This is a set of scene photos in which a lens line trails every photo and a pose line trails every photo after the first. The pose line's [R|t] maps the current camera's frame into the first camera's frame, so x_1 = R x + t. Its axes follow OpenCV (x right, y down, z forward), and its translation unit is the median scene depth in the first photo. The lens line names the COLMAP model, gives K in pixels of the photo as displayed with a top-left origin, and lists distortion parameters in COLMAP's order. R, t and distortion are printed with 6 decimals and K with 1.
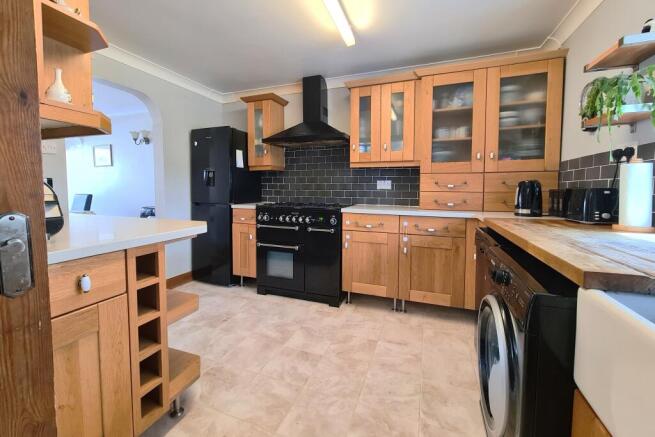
lens RADIAL K [[268.9, 0, 325.3], [0, 268.9, 201.0], [0, 0, 1]] dist [-0.006226, 0.001522]
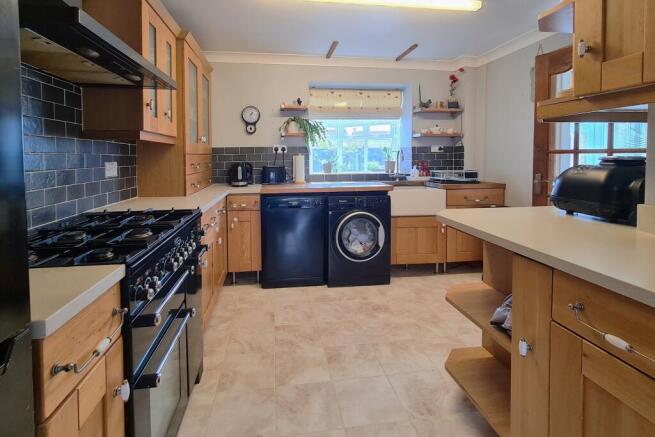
lens RADIAL K [[268.9, 0, 326.6], [0, 268.9, 217.4], [0, 0, 1]] dist [-0.006226, 0.001522]
pose [[-0.449704, -0.186226, 0.873548, -0.747598], [0.048234, 0.971532, 0.231945, -0.107364], [-0.891874, 0.146442, -0.427919, 1.285101]]
